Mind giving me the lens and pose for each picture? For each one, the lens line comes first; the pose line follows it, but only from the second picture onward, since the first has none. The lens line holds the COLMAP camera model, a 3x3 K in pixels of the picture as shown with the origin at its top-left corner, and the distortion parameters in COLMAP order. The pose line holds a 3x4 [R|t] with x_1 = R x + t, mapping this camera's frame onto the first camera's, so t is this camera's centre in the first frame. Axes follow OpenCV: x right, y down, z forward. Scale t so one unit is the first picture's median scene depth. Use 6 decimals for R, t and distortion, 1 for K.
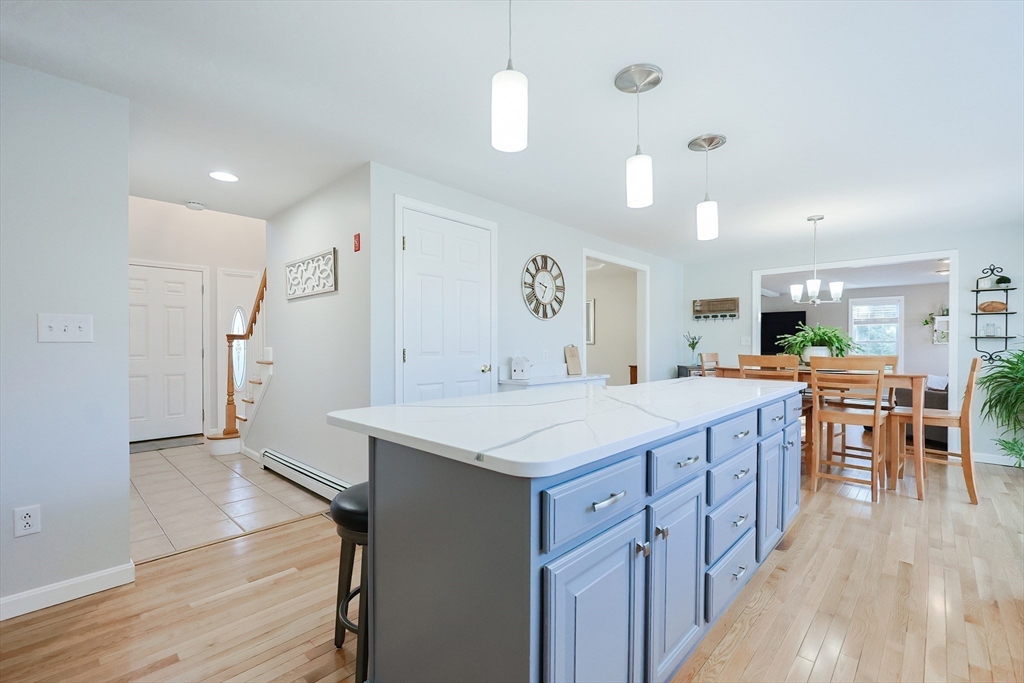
lens RADIAL K [[446.2, 0, 514.0], [0, 446.2, 348.5], [0, 0, 1]] dist [-0.002383, 0.000506]
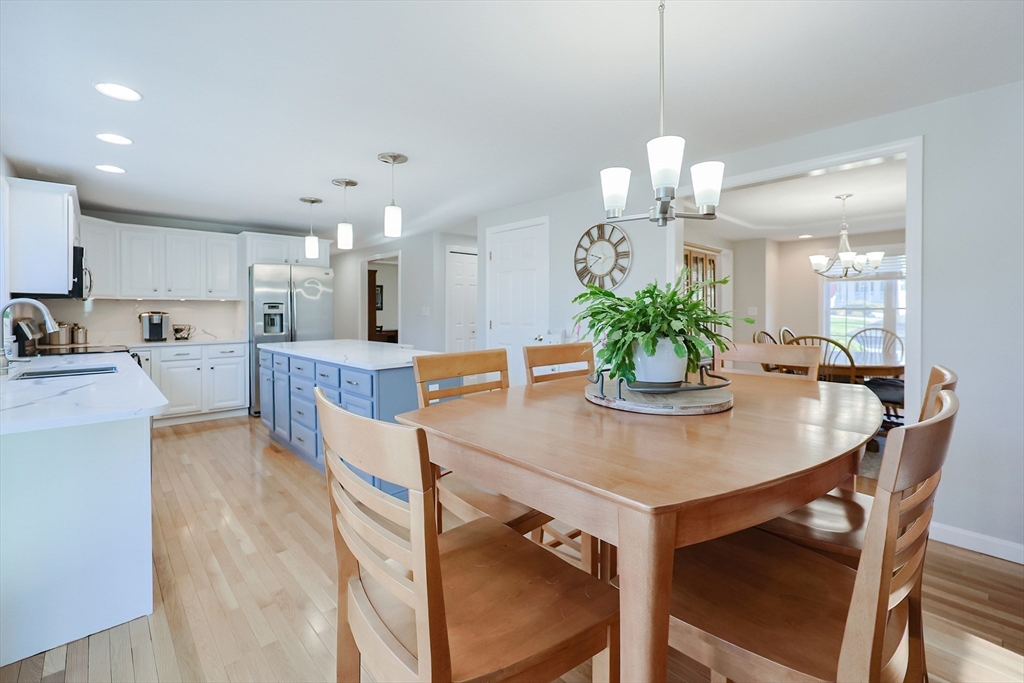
lens RADIAL K [[446.2, 0, 515.3], [0, 446.2, 315.9], [0, 0, 1]] dist [-0.002383, 0.000506]
pose [[-0.066449, 0.010955, -0.997730, 0.980047], [-0.002731, 0.999934, 0.011161, -0.024791], [0.997786, 0.003466, -0.066415, 0.850002]]
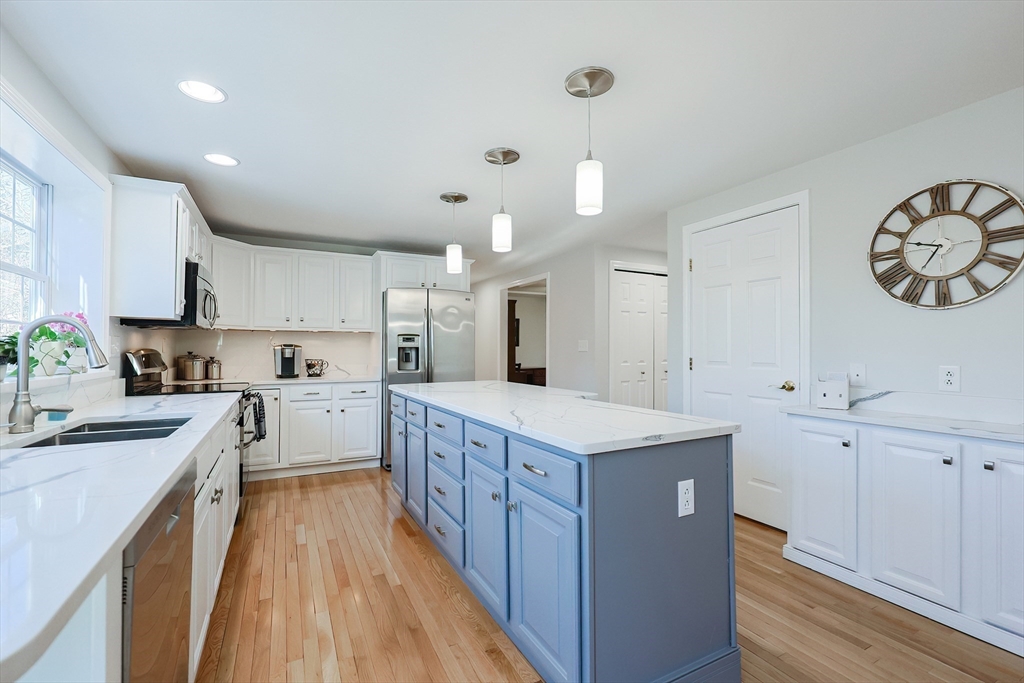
lens RADIAL K [[446.2, 0, 519.0], [0, 446.2, 345.4], [0, 0, 1]] dist [-0.002383, 0.000506]
pose [[-0.320078, -0.009556, -0.947343, 0.690857], [-0.006840, 0.999946, -0.007775, -0.013794], [0.947366, 0.003991, -0.320127, 0.673930]]
